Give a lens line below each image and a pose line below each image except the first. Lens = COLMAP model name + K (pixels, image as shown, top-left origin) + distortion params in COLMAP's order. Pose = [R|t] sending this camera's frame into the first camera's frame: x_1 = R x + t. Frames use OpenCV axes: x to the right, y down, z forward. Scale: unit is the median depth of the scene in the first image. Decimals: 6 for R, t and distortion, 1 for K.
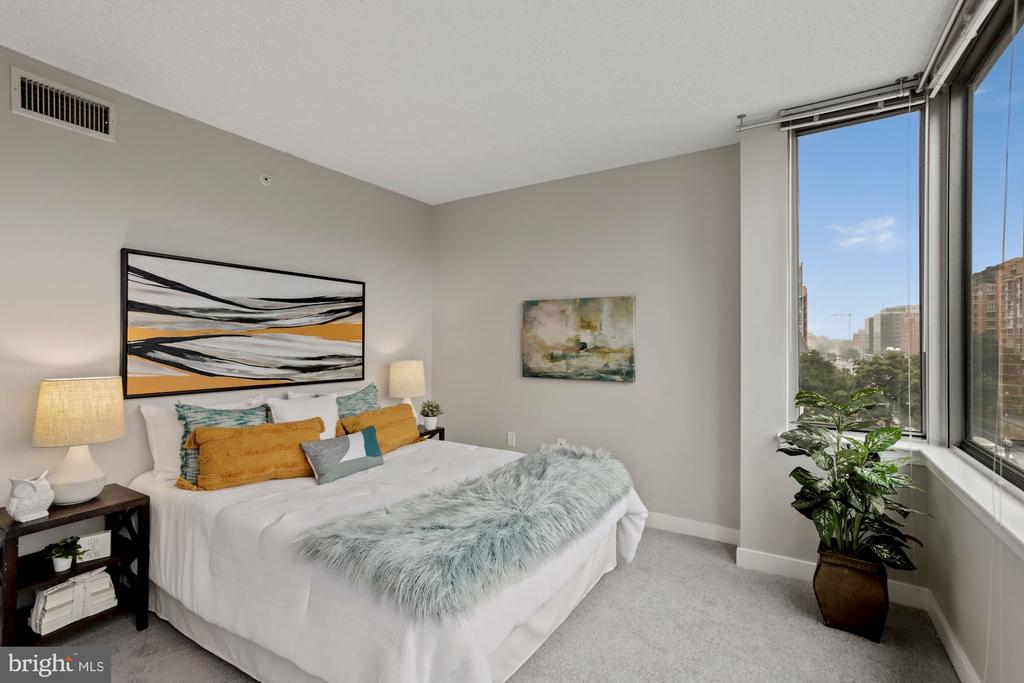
lens RADIAL K [[472.6, 0, 508.9], [0, 472.6, 343.7], [0, 0, 1]] dist [-0.004425, 0.000095]
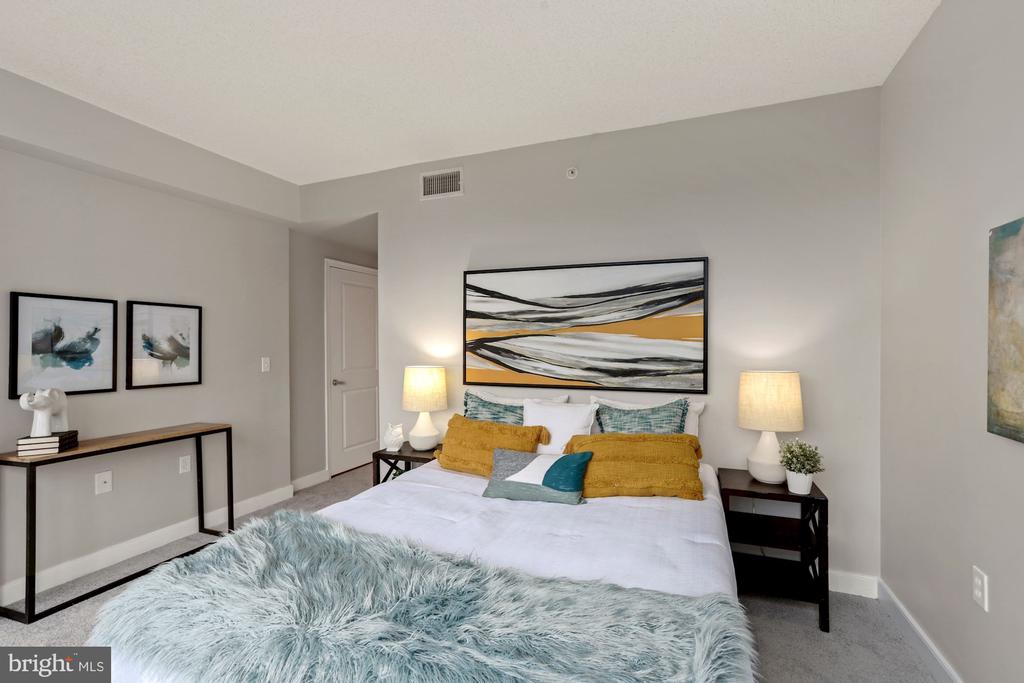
lens RADIAL K [[477.1, 0, 510.0], [0, 477.1, 334.6], [0, 0, 1]] dist [-0.017850, 0.010110]
pose [[0.189945, -0.017195, -0.981644, 0.368935], [-0.001258, 0.999842, -0.017757, 0.000256], [0.981794, 0.004608, 0.189893, 0.612931]]
